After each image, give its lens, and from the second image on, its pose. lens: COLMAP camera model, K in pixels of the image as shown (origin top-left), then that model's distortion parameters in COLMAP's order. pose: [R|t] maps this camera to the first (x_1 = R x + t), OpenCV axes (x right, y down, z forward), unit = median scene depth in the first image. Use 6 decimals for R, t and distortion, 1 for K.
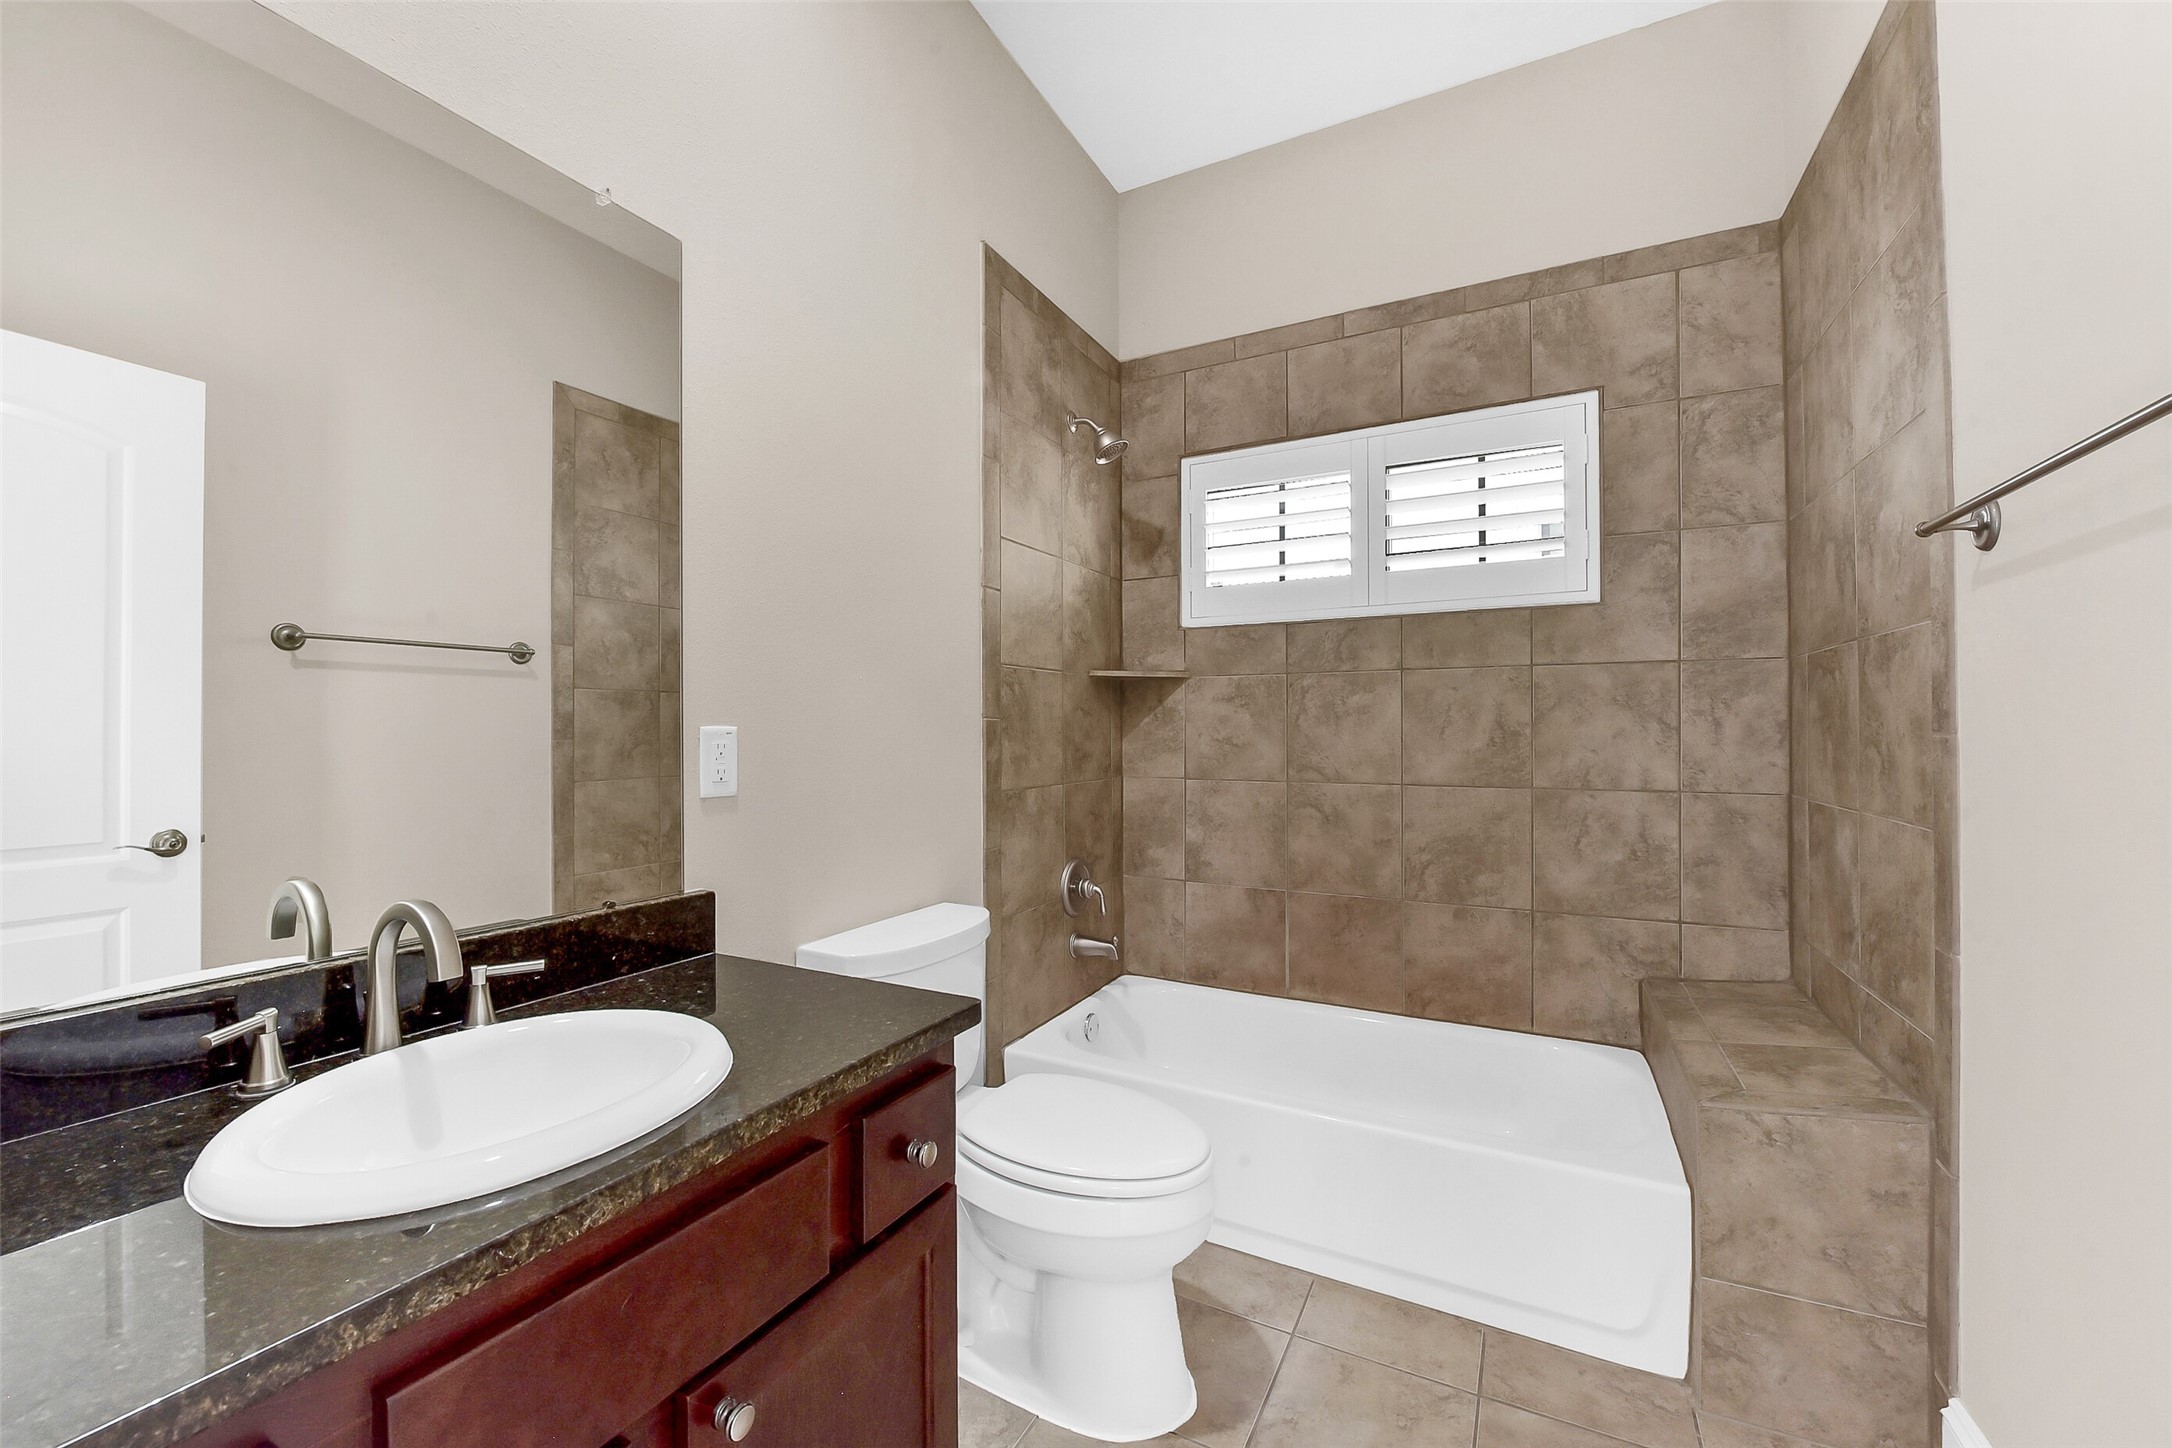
lens RADIAL K [[850.9, 0, 1087.9], [0, 850.9, 725.6], [0, 0, 1]] dist [-0.008027, -0.002878]
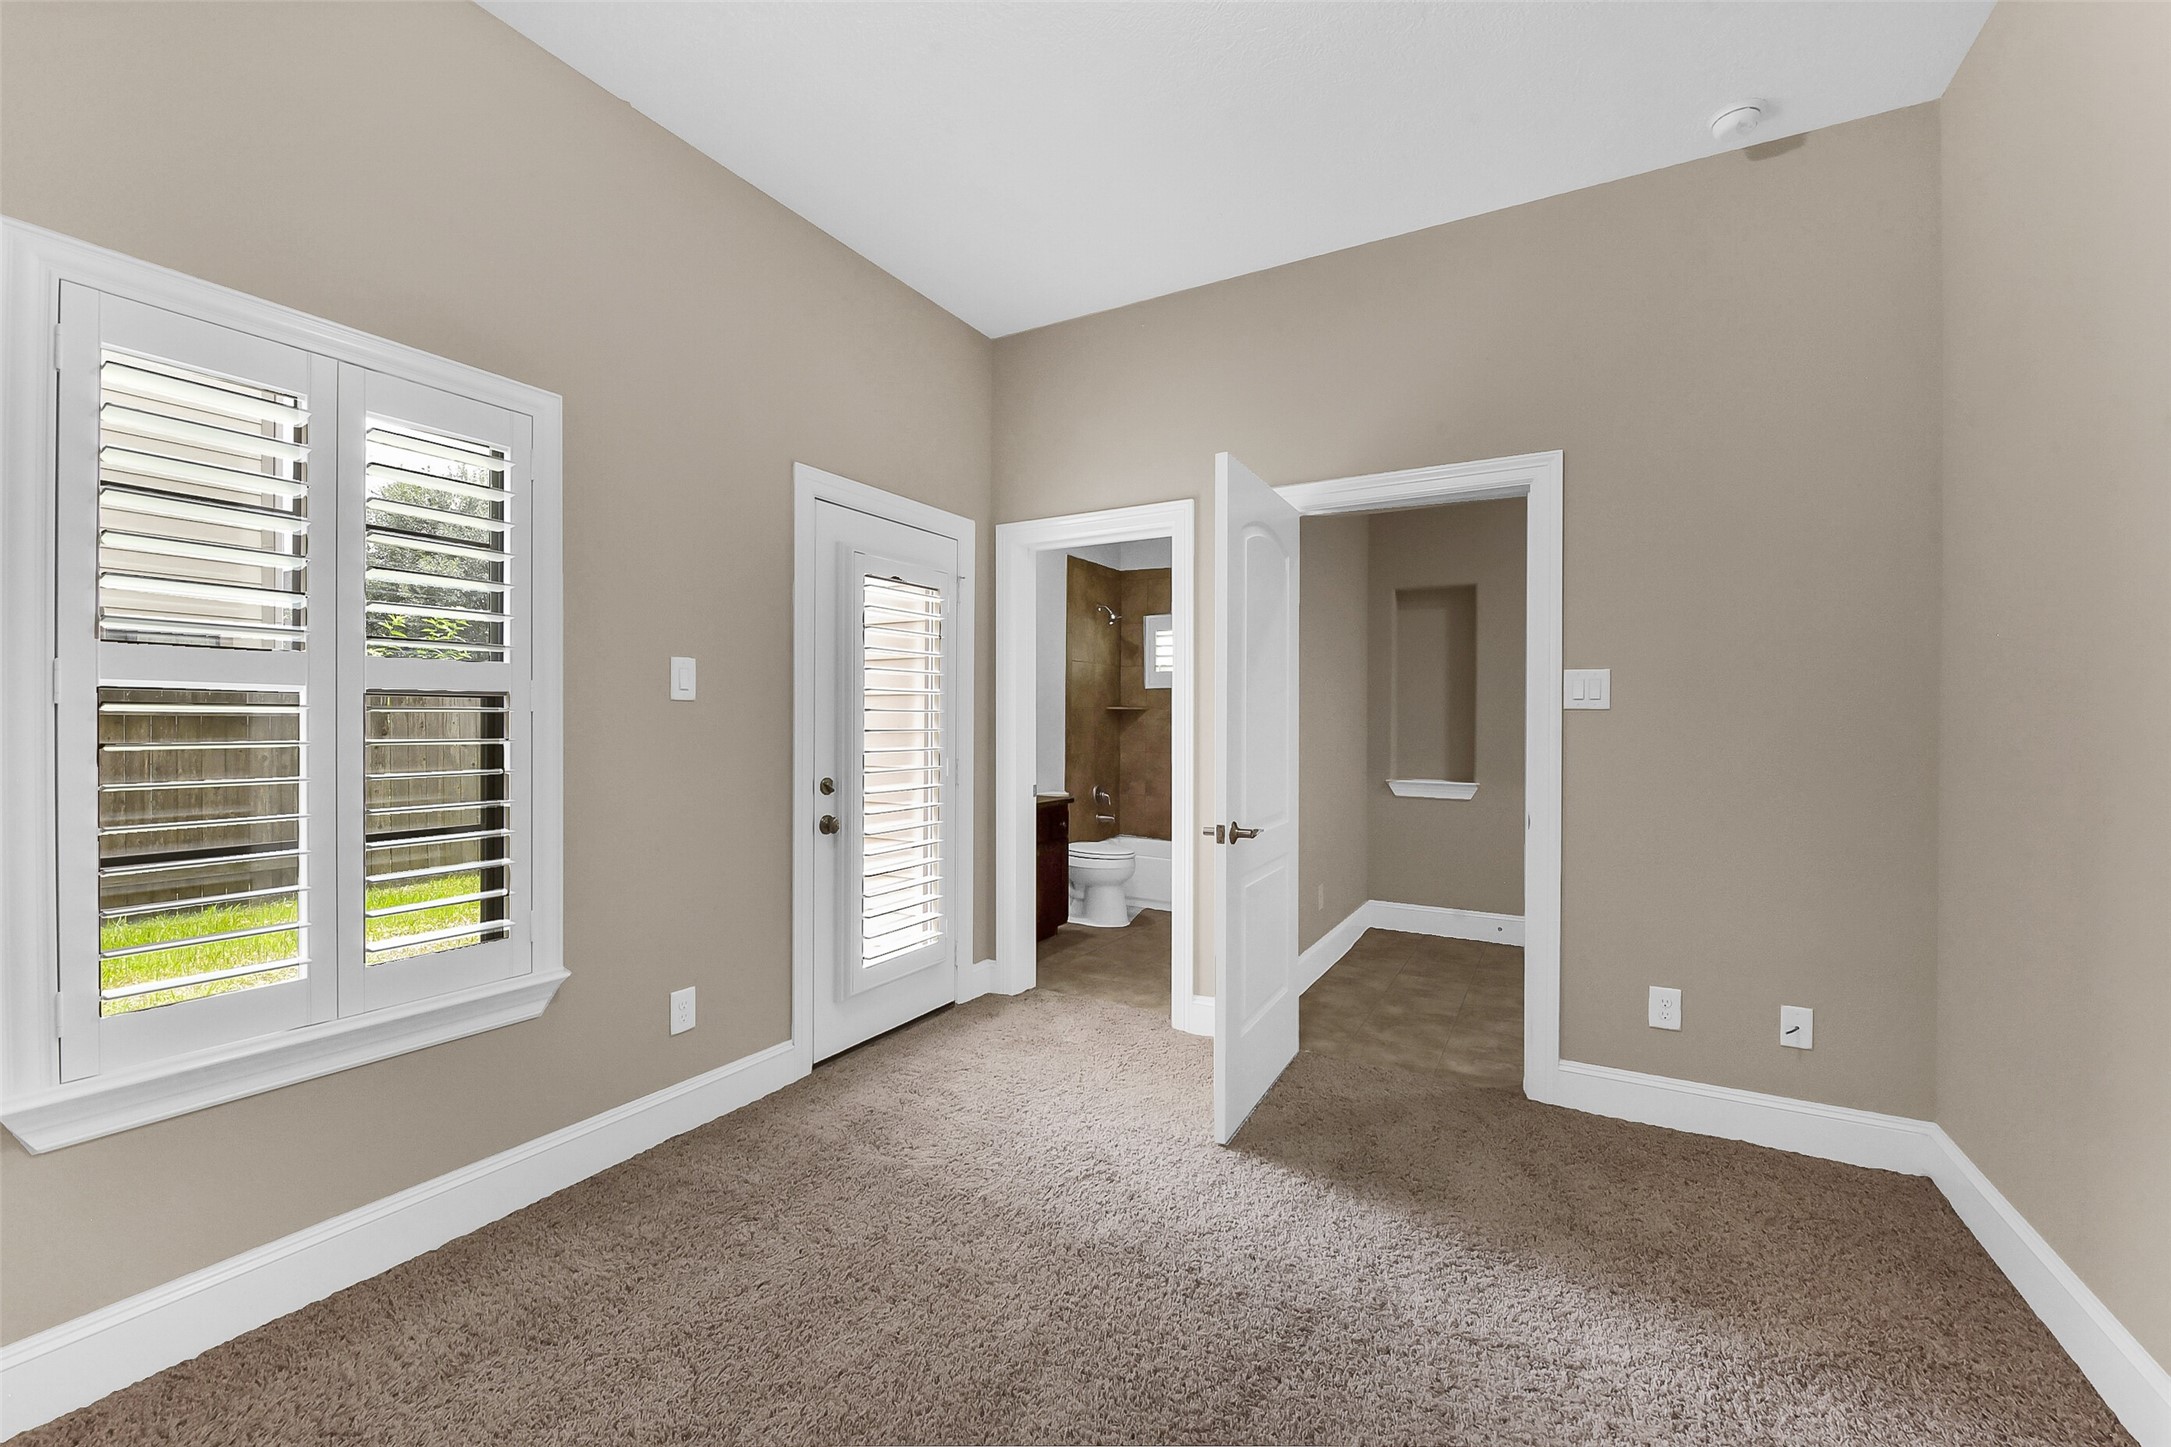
lens RADIAL K [[850.5, 0, 1085.7], [0, 850.5, 725.6], [0, 0, 1]] dist [-0.008027, -0.002878]
pose [[0.998969, 0.011130, -0.044011, 0.053521], [-0.010650, 0.999881, 0.011117, -0.039706], [0.044130, -0.010636, 0.998969, -1.459466]]
